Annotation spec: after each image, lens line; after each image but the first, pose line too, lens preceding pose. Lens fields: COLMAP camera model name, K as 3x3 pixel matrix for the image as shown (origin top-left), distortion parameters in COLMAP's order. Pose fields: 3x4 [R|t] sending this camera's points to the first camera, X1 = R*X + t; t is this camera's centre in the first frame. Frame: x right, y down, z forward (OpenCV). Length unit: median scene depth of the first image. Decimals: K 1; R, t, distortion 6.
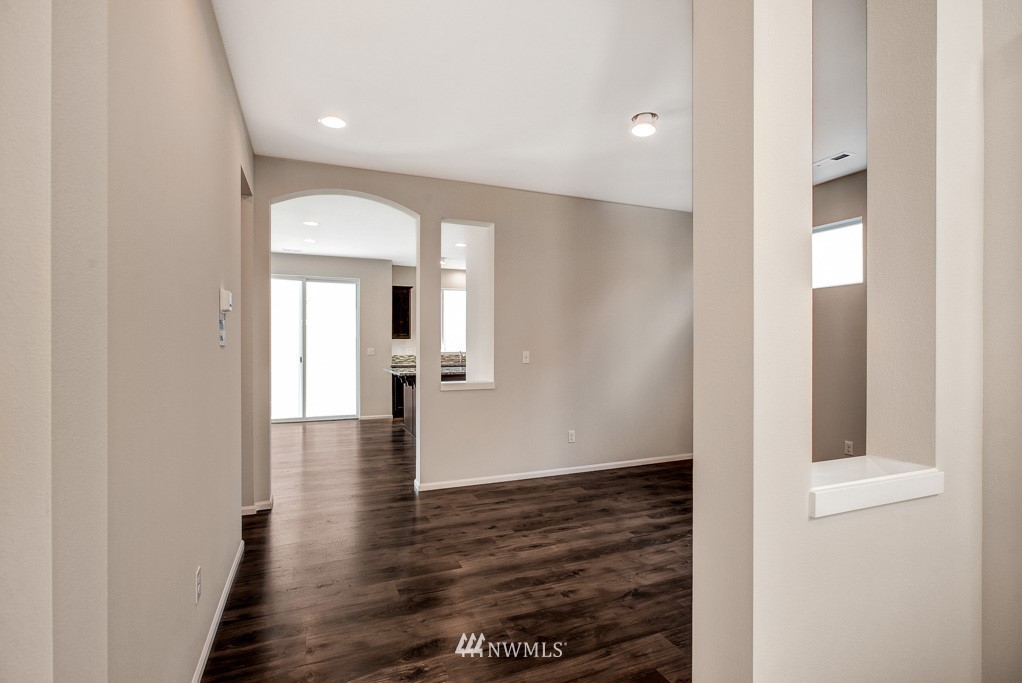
lens RADIAL K [[479.8, 0, 516.1], [0, 479.8, 344.4], [0, 0, 1]] dist [-0.001748, 0.000327]
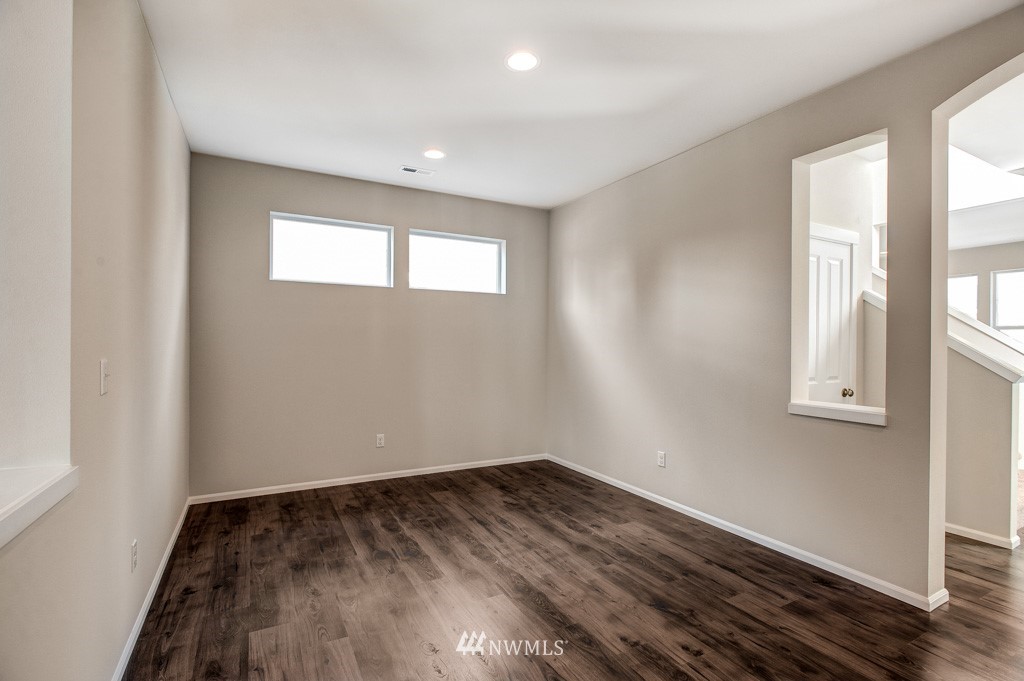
lens RADIAL K [[480.8, 0, 520.7], [0, 480.8, 337.7], [0, 0, 1]] dist [-0.001748, 0.000327]
pose [[-0.098759, 0.014352, 0.995008, -0.390636], [-0.009505, 0.999837, -0.015365, 0.003167], [-0.995066, -0.010975, -0.098607, 0.791191]]
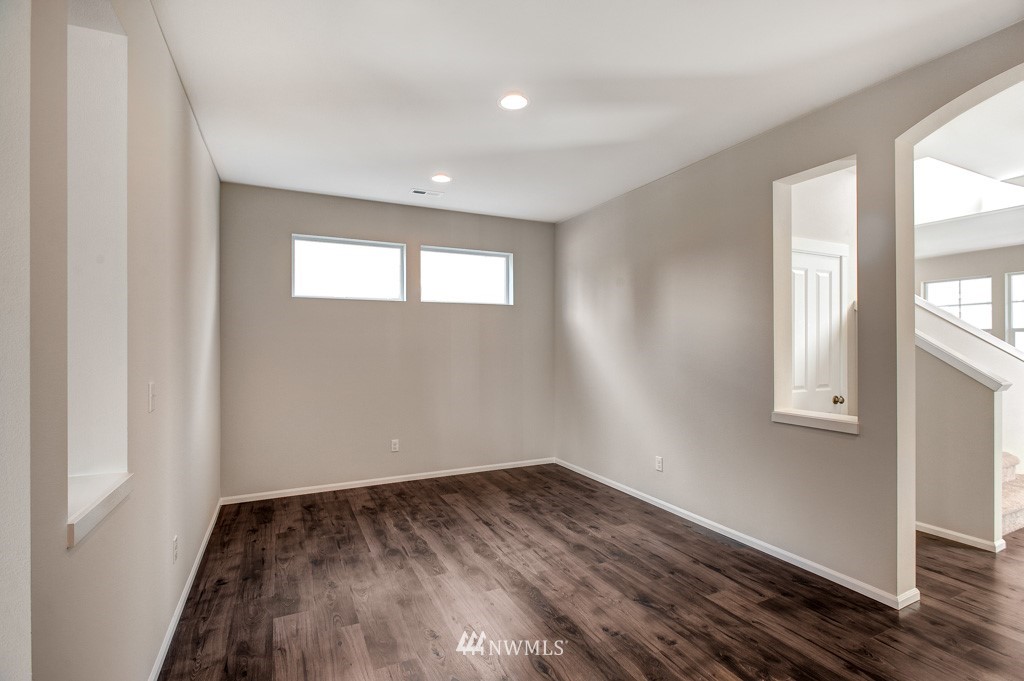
lens RADIAL K [[480.8, 0, 520.8], [0, 480.8, 335.8], [0, 0, 1]] dist [-0.001748, 0.000327]
pose [[-0.055567, 0.021974, 0.998213, -0.449475], [-0.000501, 0.999757, -0.022036, -0.015863], [-0.998455, -0.001725, -0.055543, 0.761116]]
